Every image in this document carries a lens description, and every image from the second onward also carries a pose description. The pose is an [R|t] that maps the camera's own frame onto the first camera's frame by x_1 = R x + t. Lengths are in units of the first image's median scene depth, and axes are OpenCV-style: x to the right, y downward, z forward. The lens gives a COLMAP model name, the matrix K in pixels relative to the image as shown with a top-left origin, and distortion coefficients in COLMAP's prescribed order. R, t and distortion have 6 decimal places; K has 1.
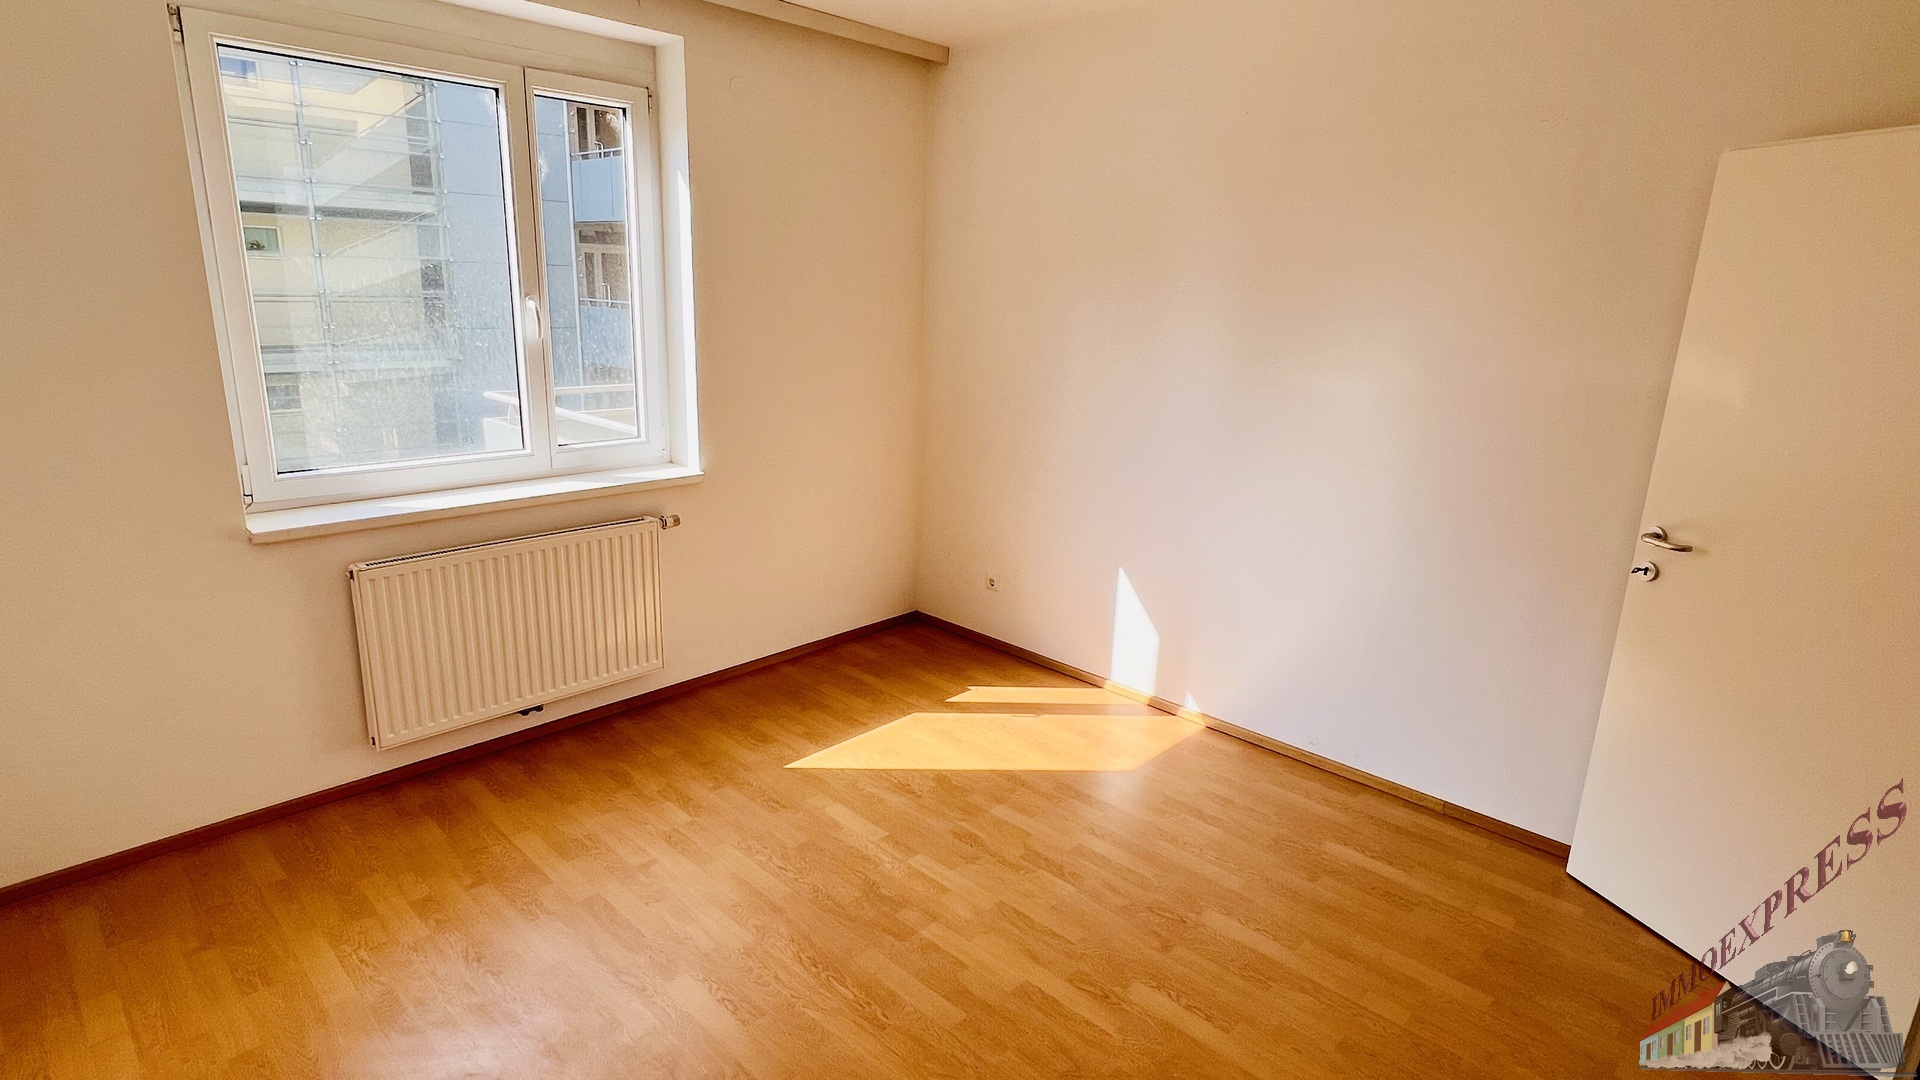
lens RADIAL K [[983.8, 0, 946.1], [0, 983.8, 533.8], [0, 0, 1]] dist [0.005477, -0.000073]
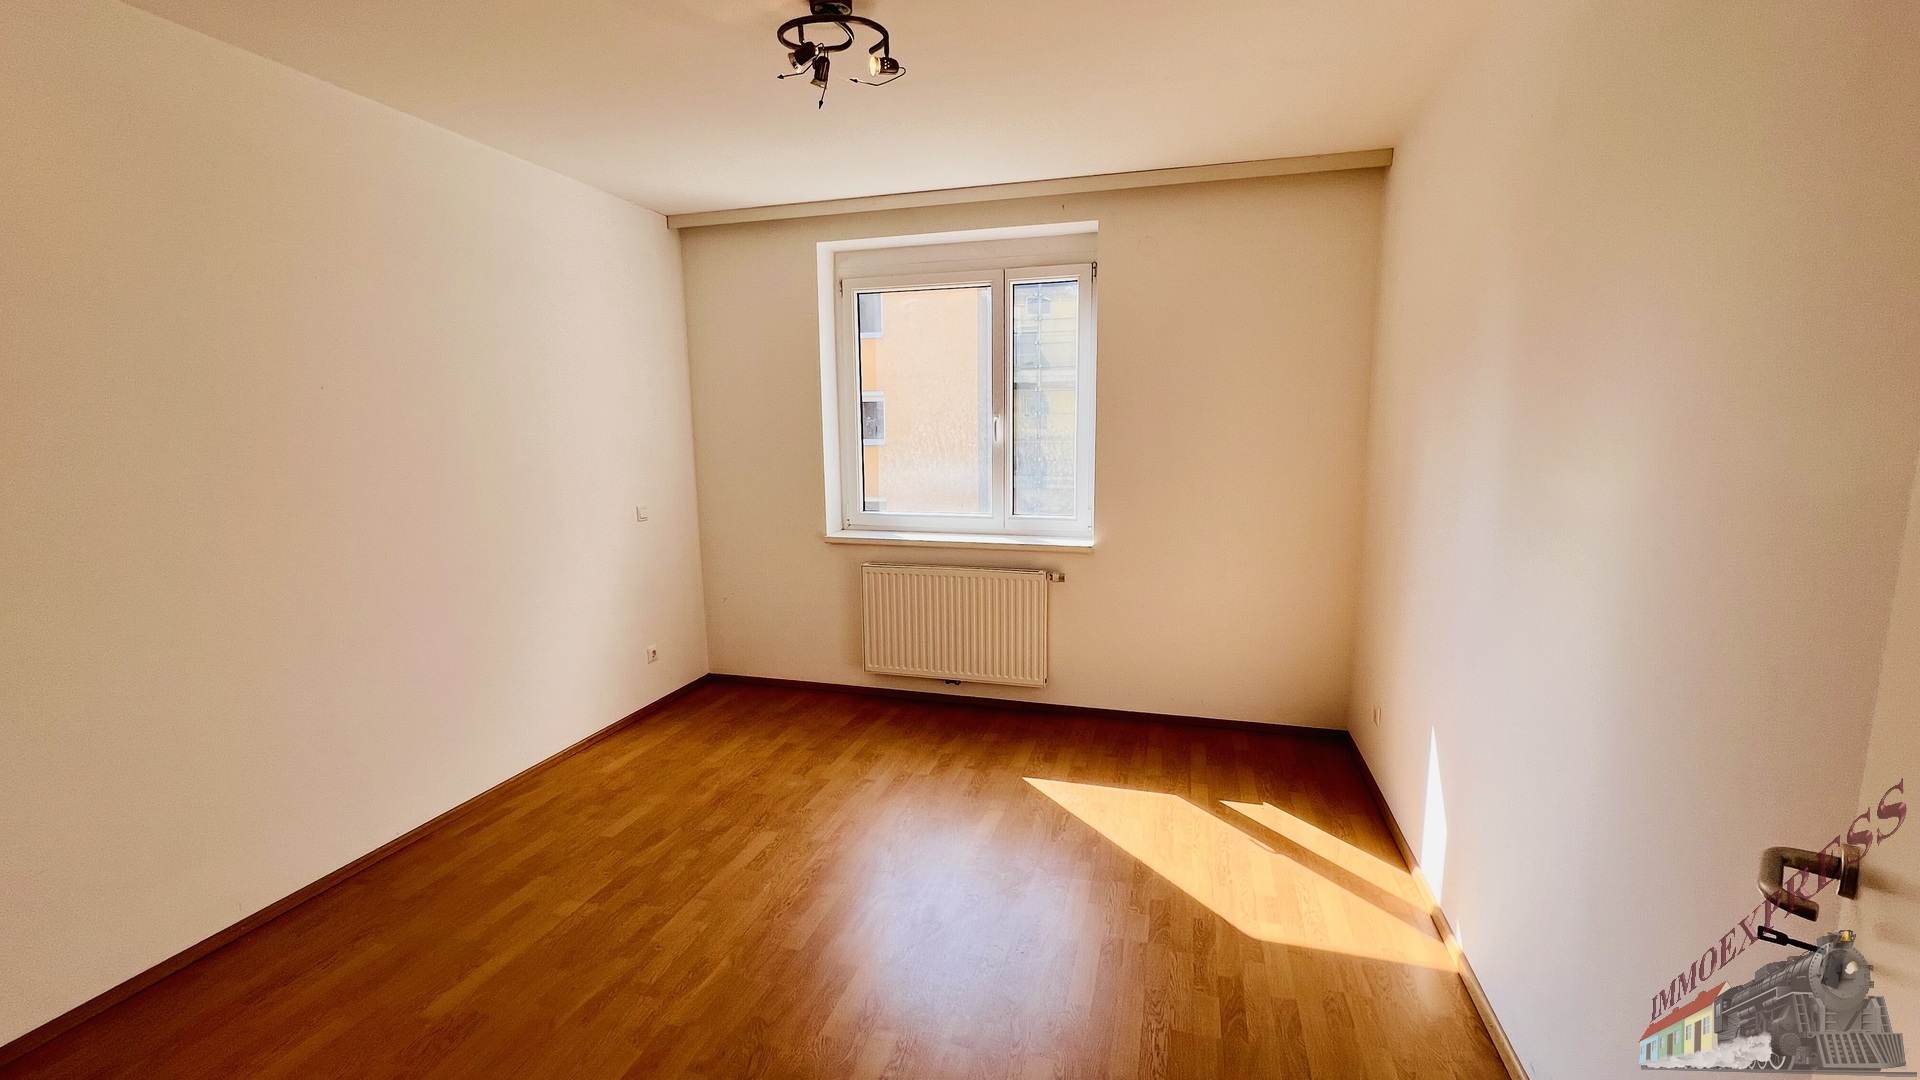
lens RADIAL K [[783.6, 0, 962.5], [0, 783.6, 529.4], [0, 0, 1]] dist [0.009924, -0.000691]
pose [[0.458394, 0.087000, -0.884480, 0.639854], [-0.199480, 0.979877, -0.007000, -0.045965], [0.866073, 0.179645, 0.466525, 0.417149]]
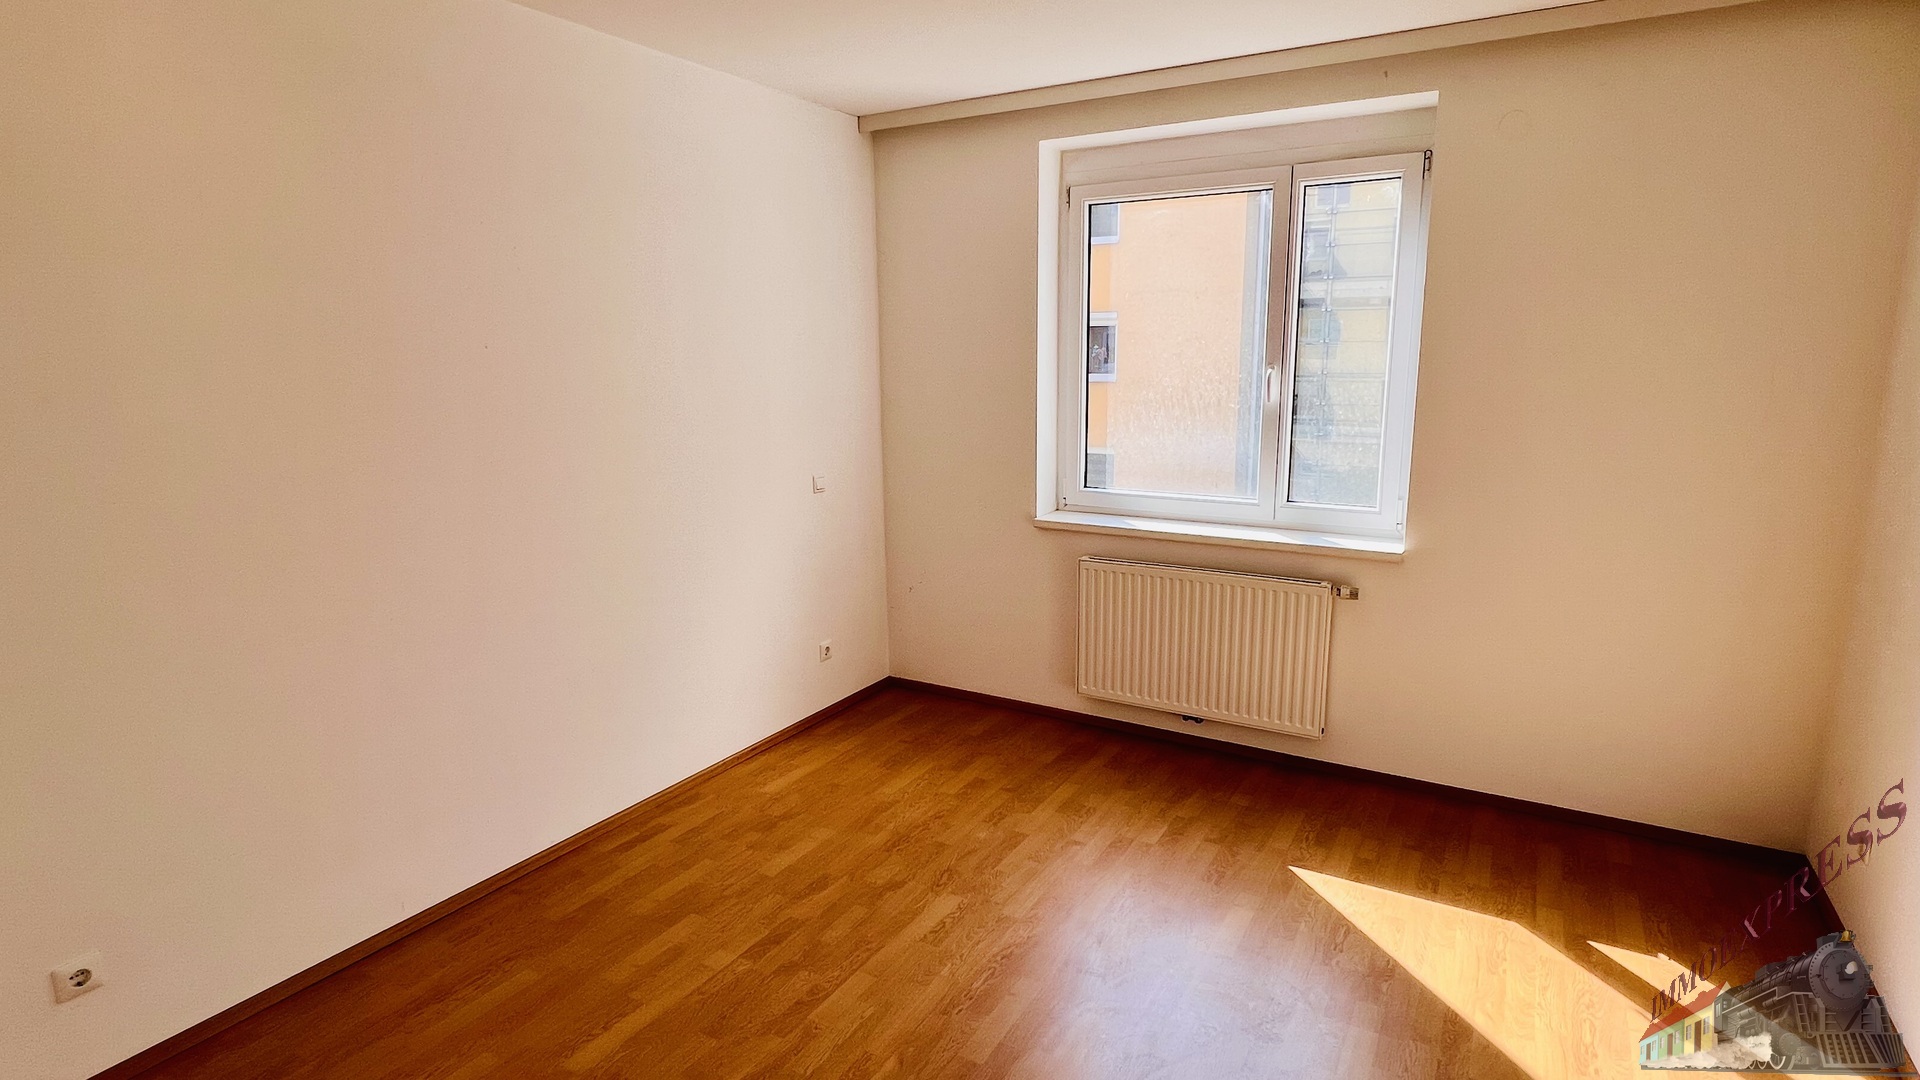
lens RADIAL K [[983.8, 0, 961.0], [0, 983.8, 527.6], [0, 0, 1]] dist [0.005477, -0.000073]
pose [[0.221565, 0.141461, -0.964830, 0.604869], [-0.230989, 0.968876, 0.089010, -0.078704], [0.947393, 0.203144, 0.247345, 0.422038]]
